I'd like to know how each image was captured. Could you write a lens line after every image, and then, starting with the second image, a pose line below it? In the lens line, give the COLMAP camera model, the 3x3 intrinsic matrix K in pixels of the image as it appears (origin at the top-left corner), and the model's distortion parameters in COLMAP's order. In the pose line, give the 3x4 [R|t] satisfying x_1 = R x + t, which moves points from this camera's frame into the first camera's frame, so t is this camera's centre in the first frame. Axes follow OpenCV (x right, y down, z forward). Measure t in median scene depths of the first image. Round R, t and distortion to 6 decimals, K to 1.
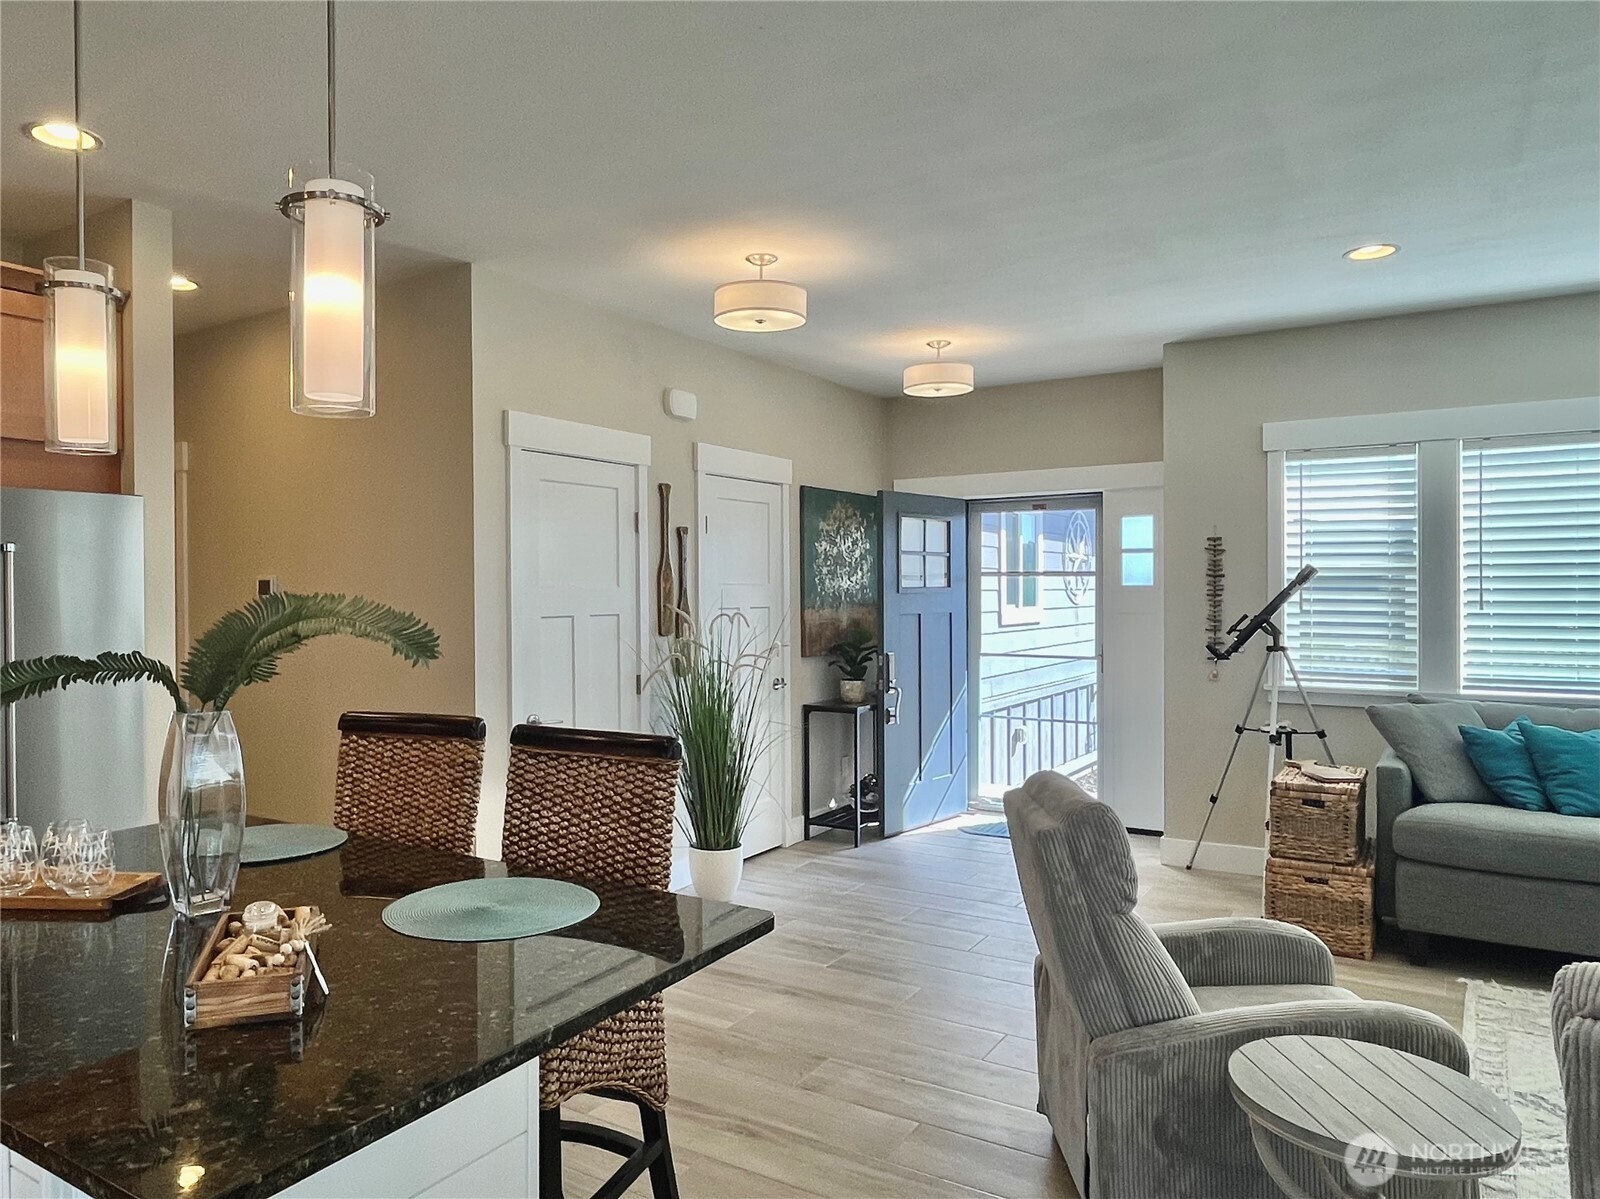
lens RADIAL K [[1076.3, 0, 798.8], [0, 1076.3, 600.3], [0, 0, 1]] dist [-0.001877, 0.000318]
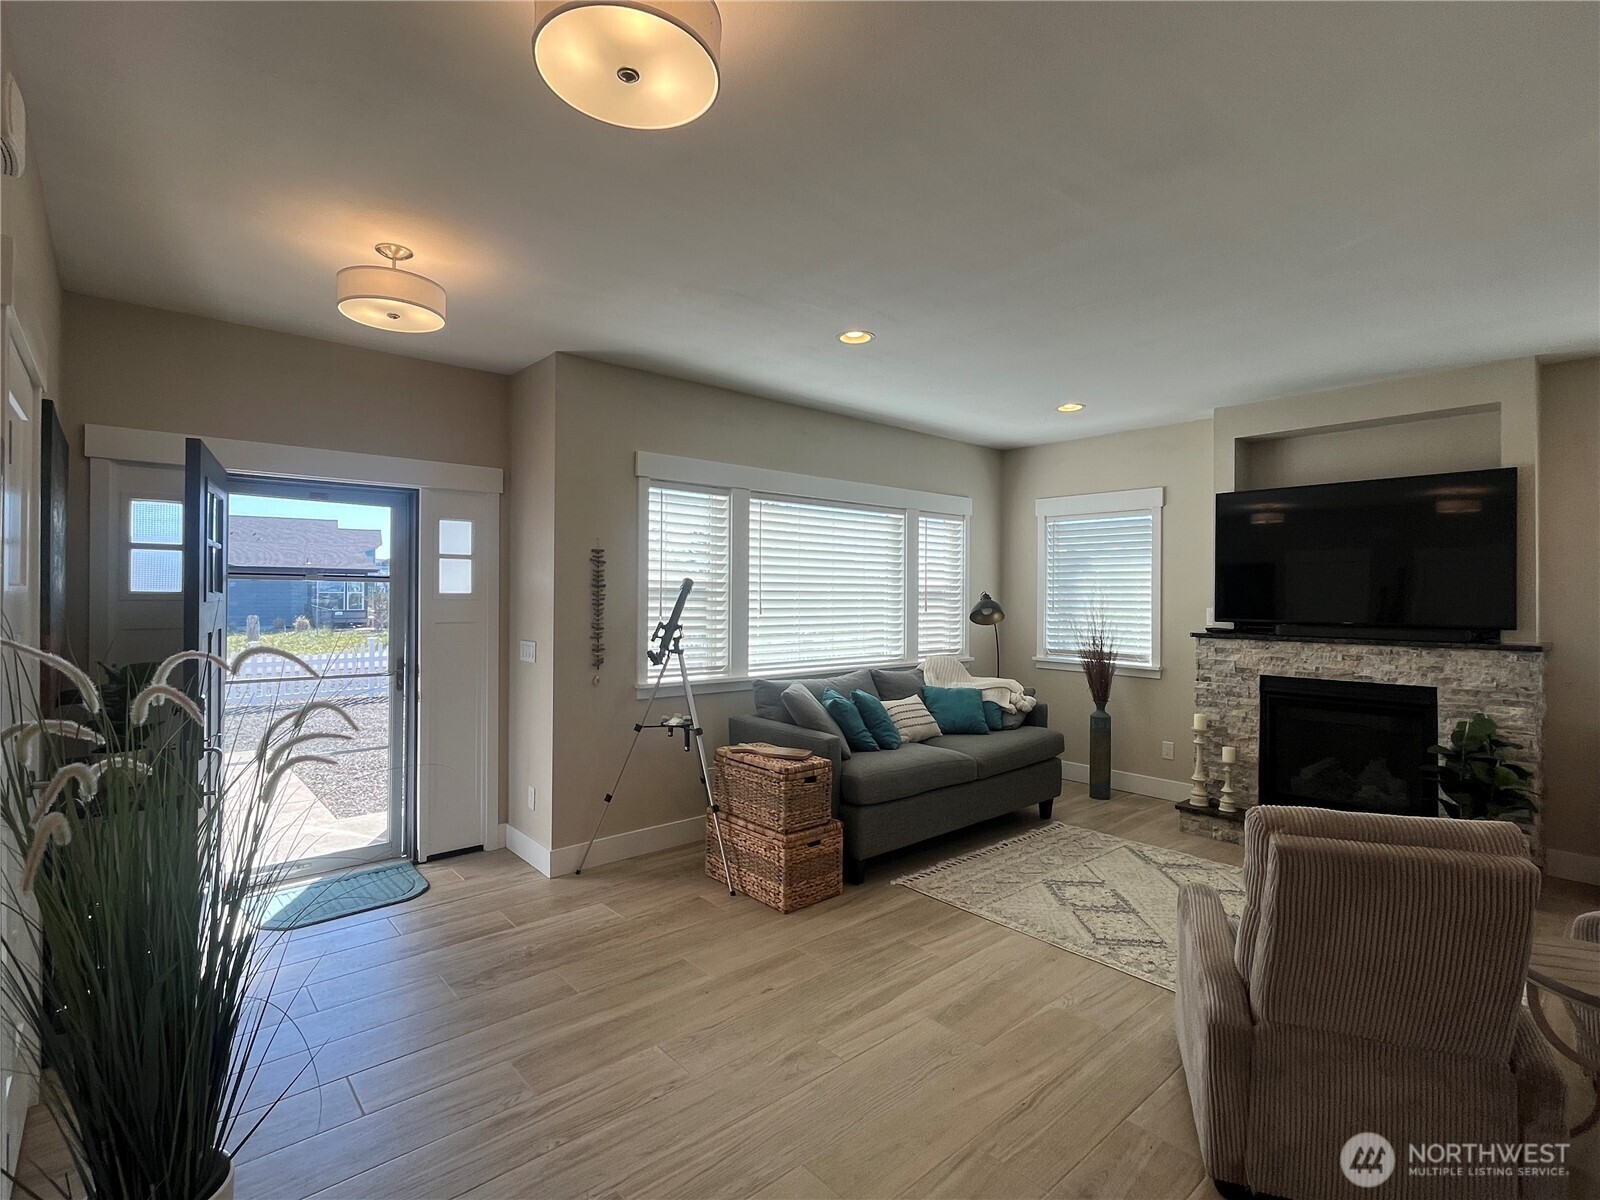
lens RADIAL K [[747.6, 0, 798.4], [0, 747.6, 591.9], [0, 0, 1]] dist [-0.003811, -0.000446]
pose [[0.327221, 0.011269, 0.944881, -0.266273], [0.001688, 0.999920, -0.012510, -0.007934], [-0.944946, 0.005688, 0.327176, 0.630893]]
